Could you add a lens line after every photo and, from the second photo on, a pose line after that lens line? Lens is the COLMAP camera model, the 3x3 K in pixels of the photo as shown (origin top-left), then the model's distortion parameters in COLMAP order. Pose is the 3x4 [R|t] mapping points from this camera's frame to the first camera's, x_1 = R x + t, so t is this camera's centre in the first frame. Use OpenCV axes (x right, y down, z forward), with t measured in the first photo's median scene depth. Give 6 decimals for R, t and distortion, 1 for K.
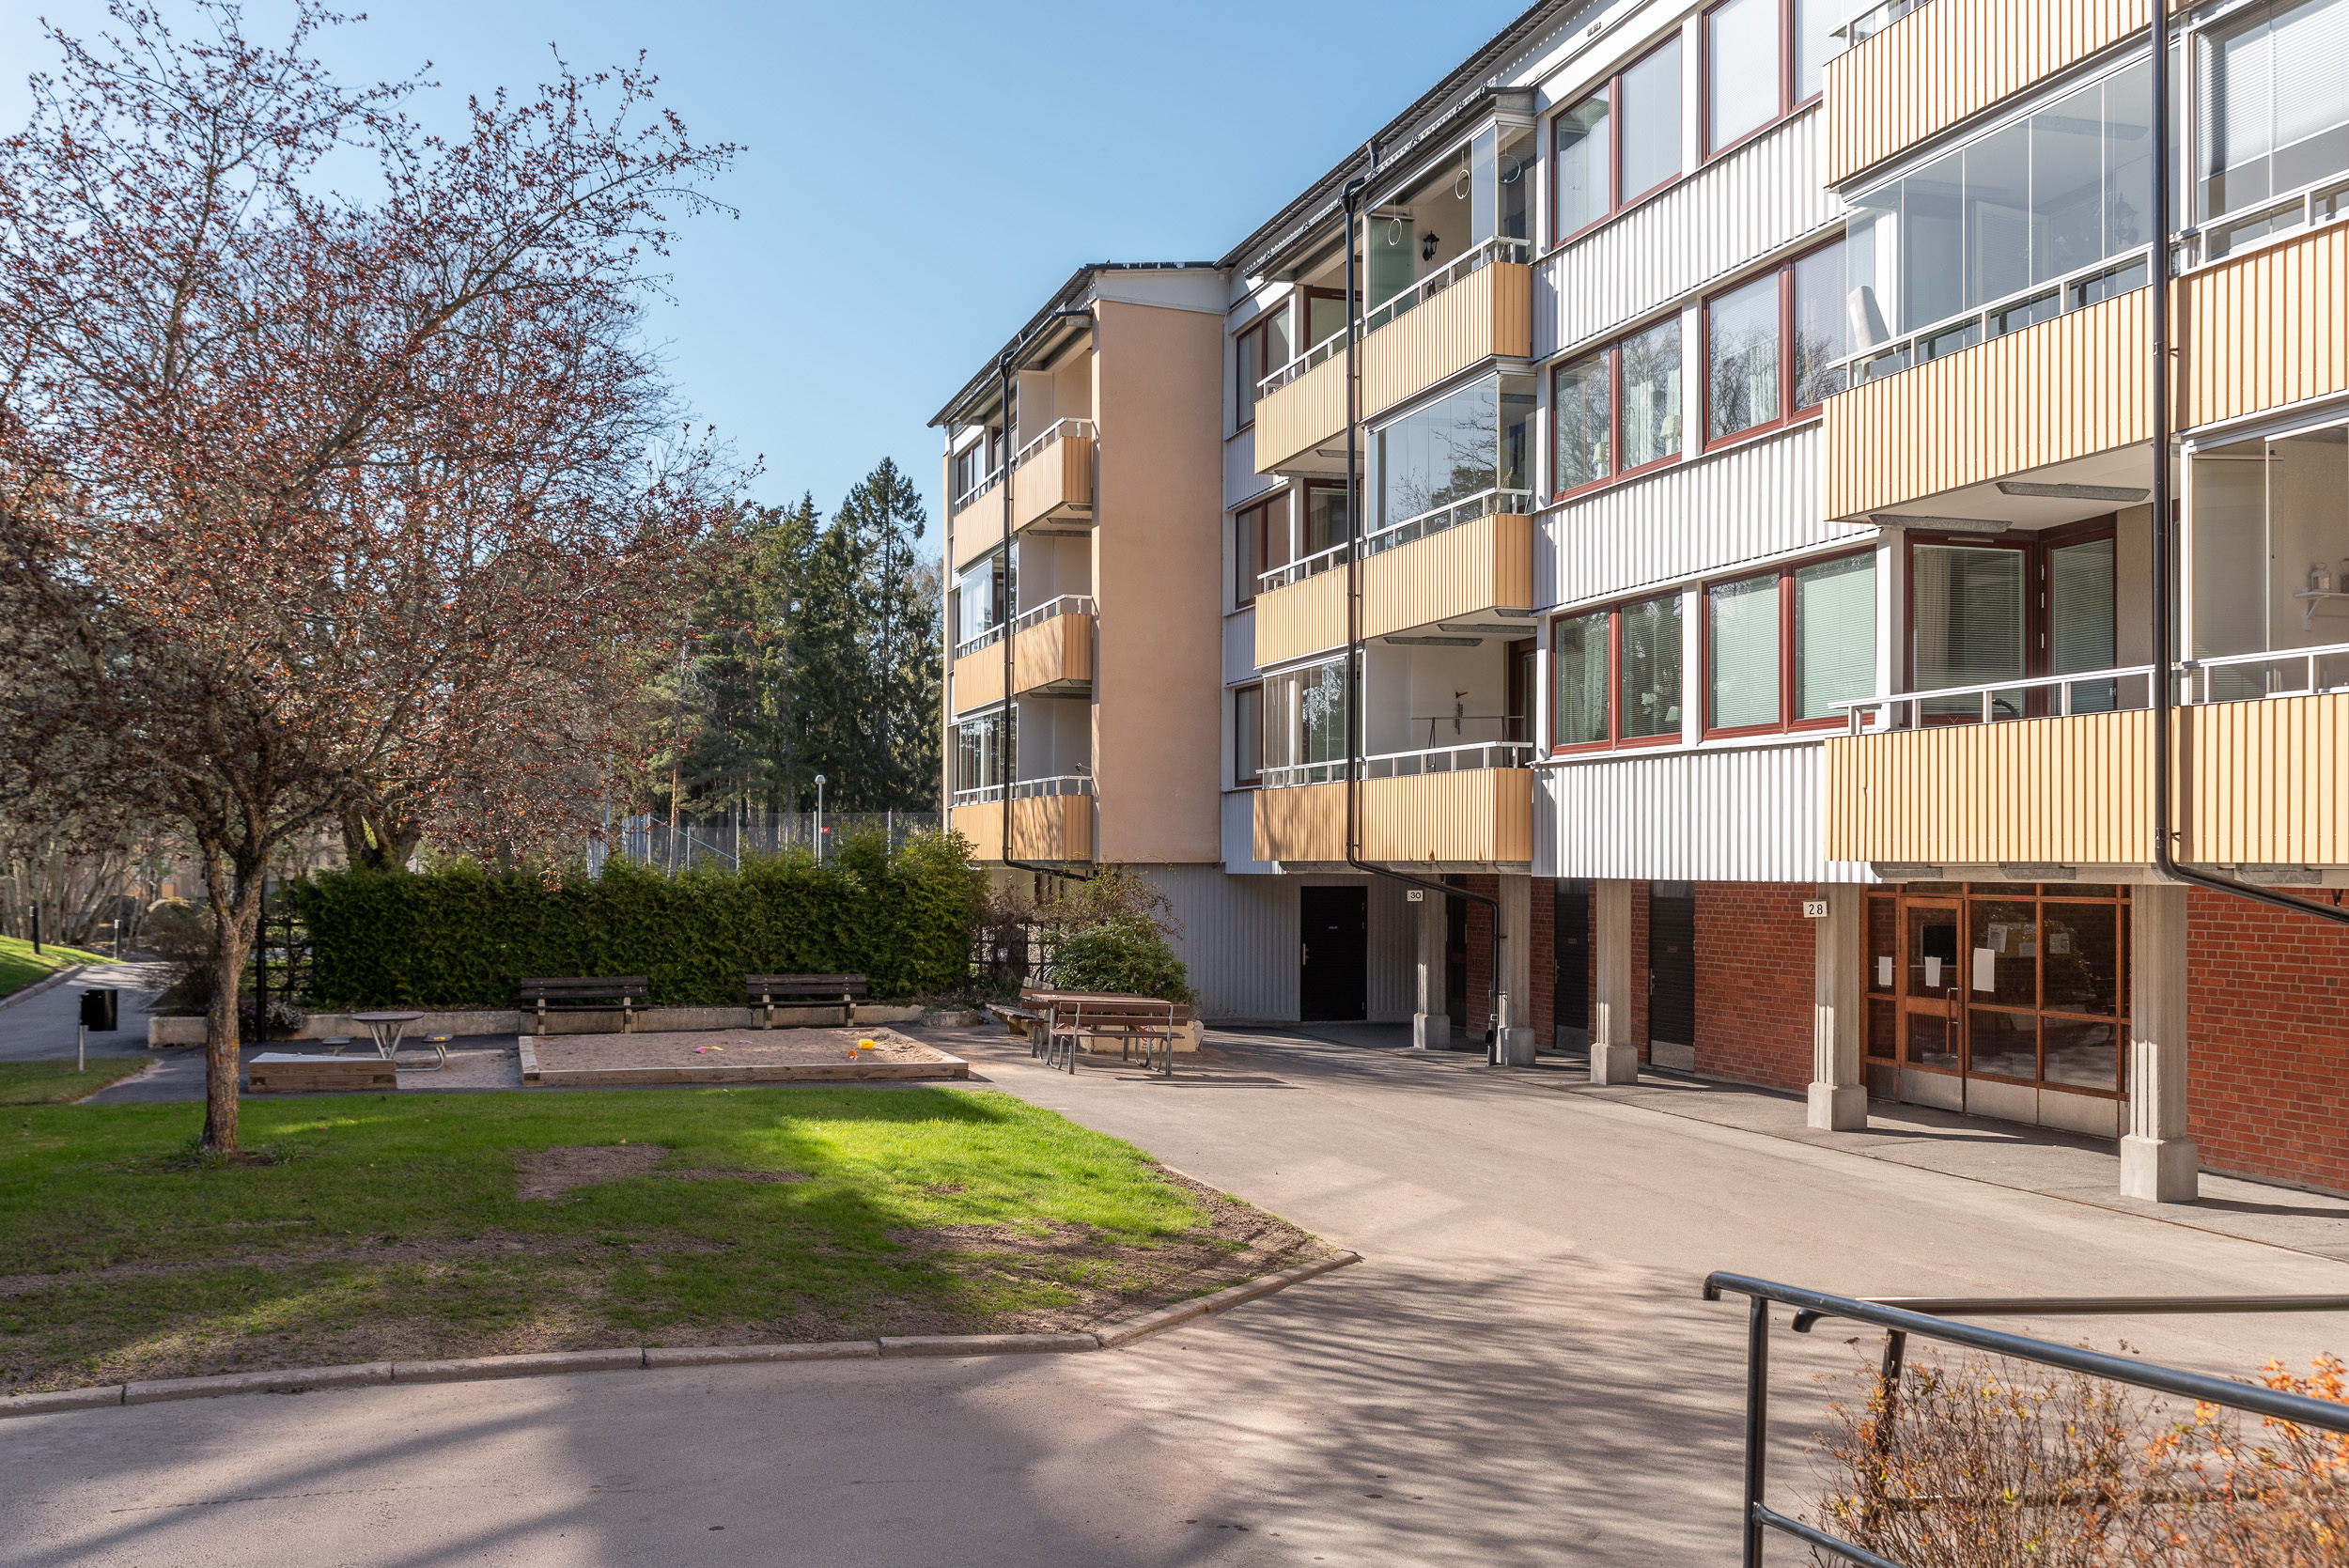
lens RADIAL K [[2123.8, 0, 1149.7], [0, 2123.8, 841.1], [0, 0, 1]] dist [-0.019021, 0.006603]
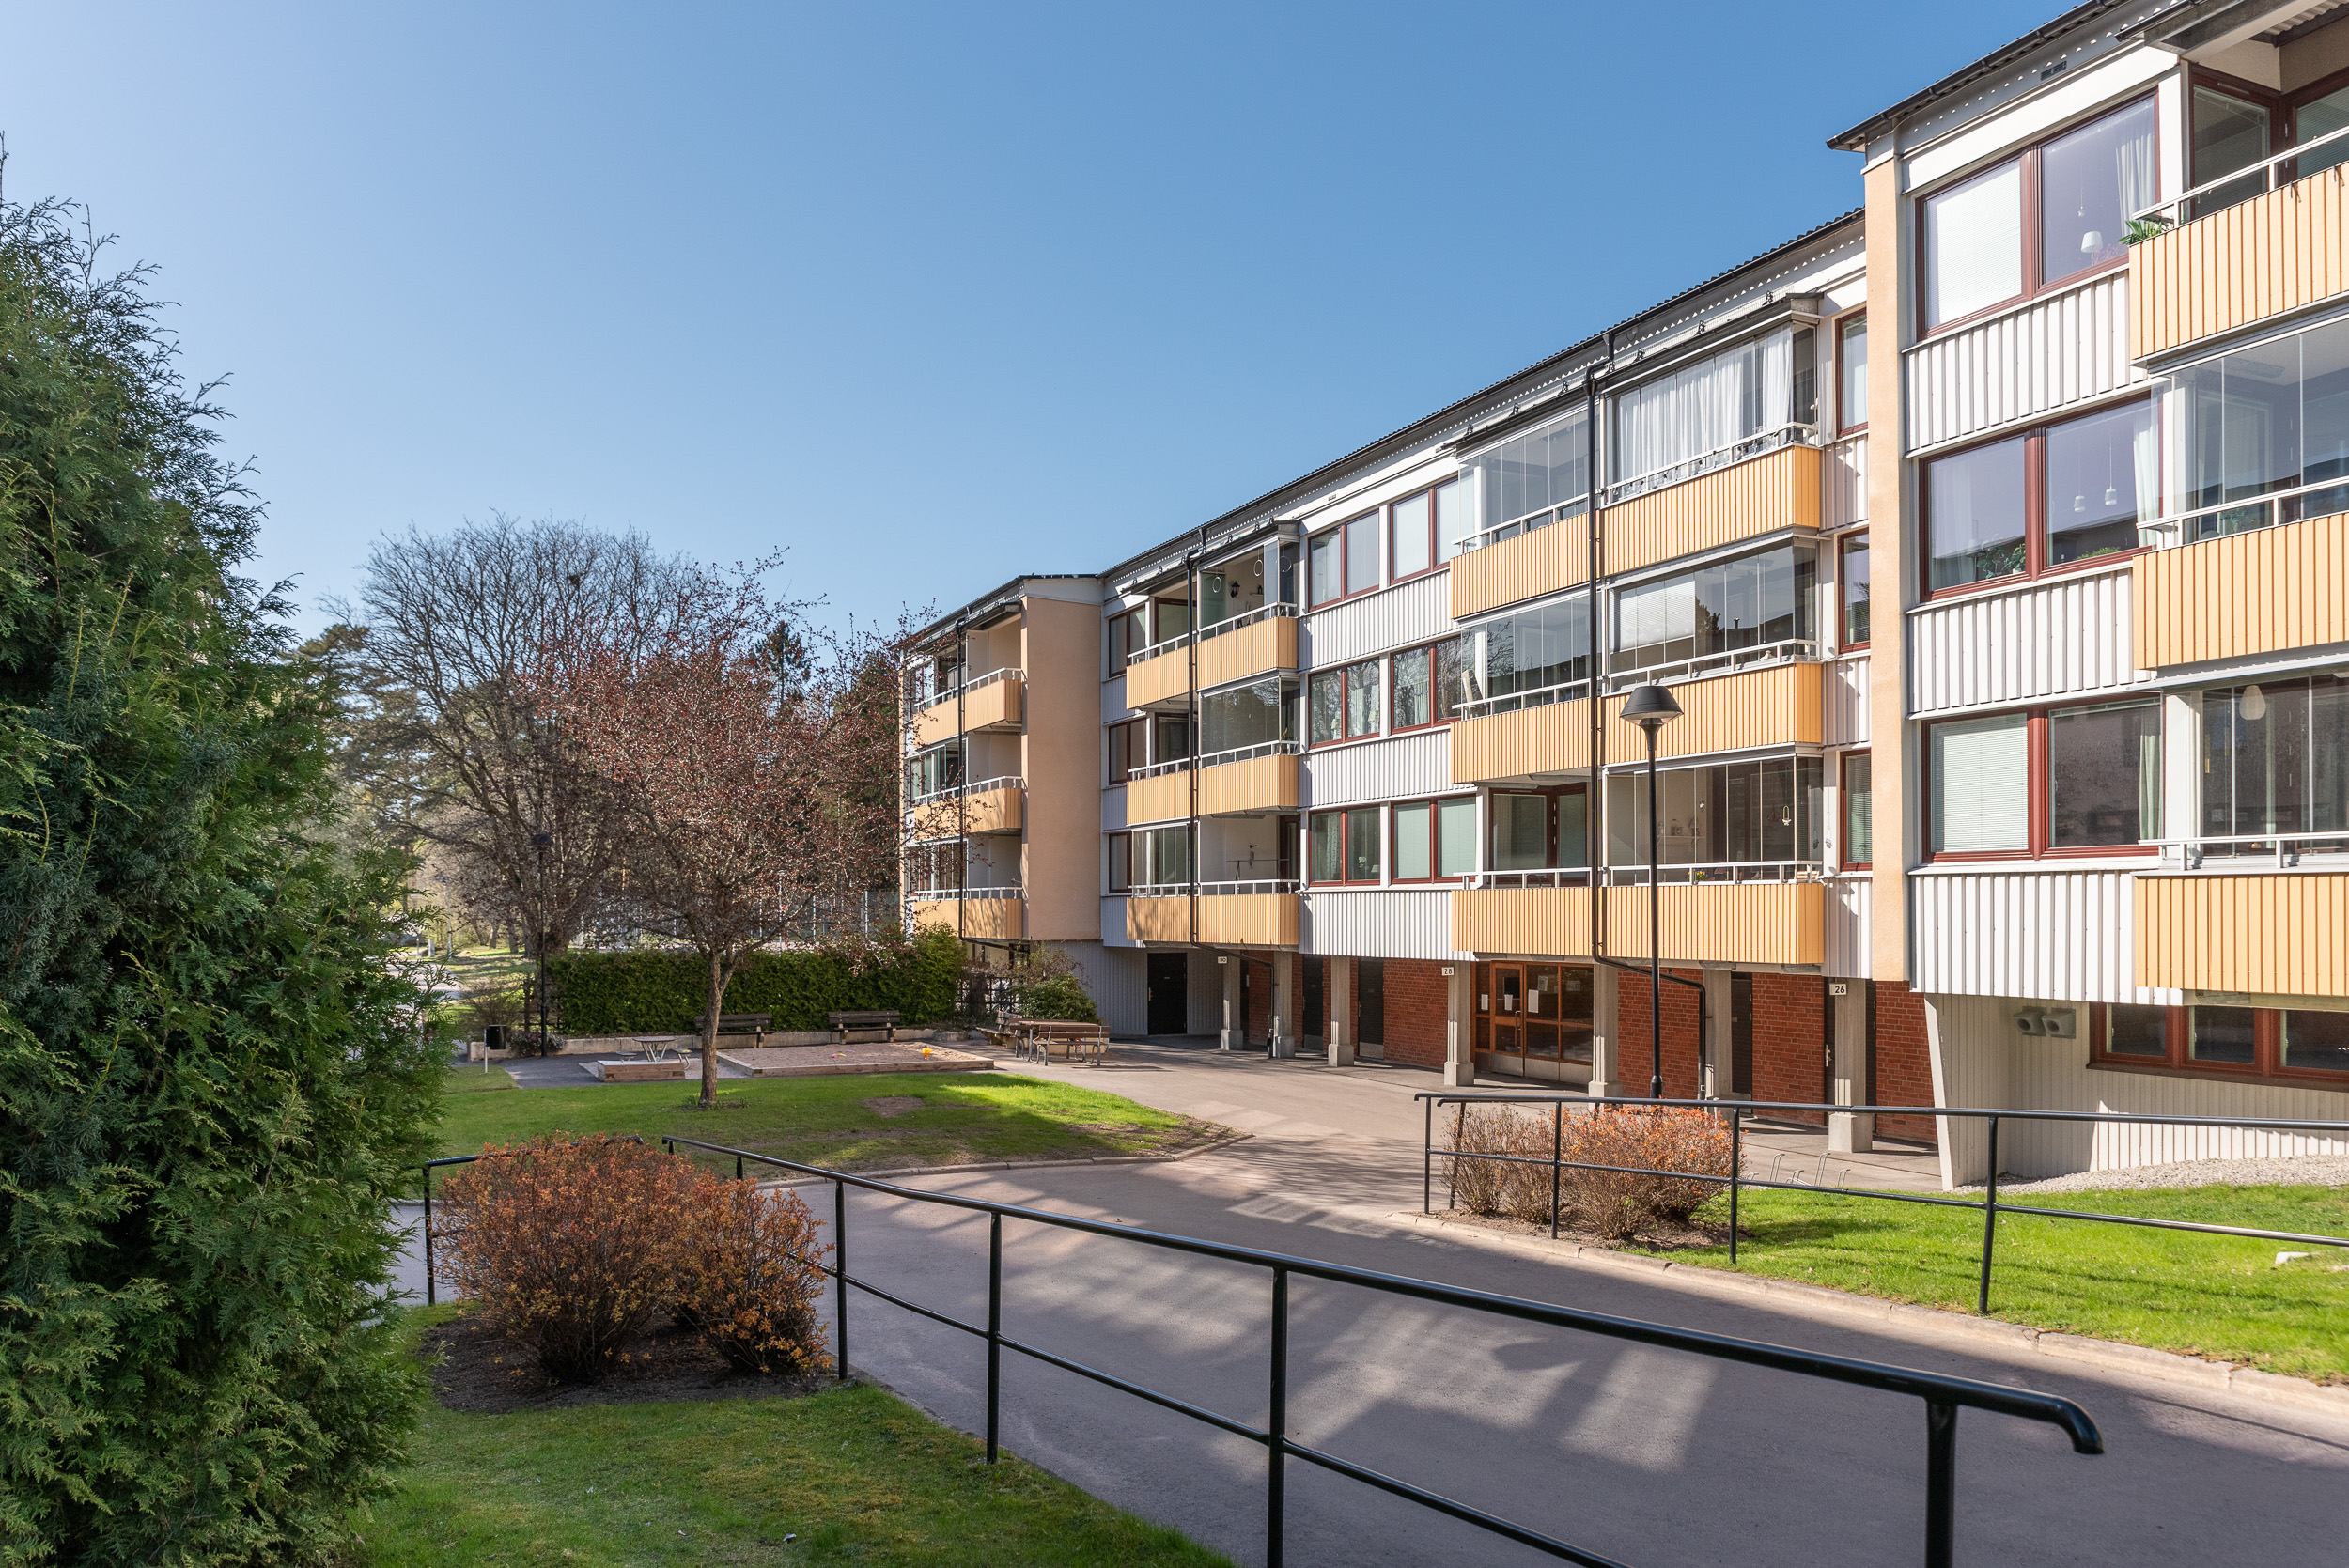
lens RADIAL K [[1919.0, 0, 1175.6], [0, 1919.0, 872.9], [0, 0, 1]] dist [-0.077567, 0.000033]
pose [[0.987312, -0.002371, 0.158777, -0.199251], [0.002693, 0.999995, -0.001814, -0.052990], [-0.158772, 0.002218, 0.987313, -0.655935]]
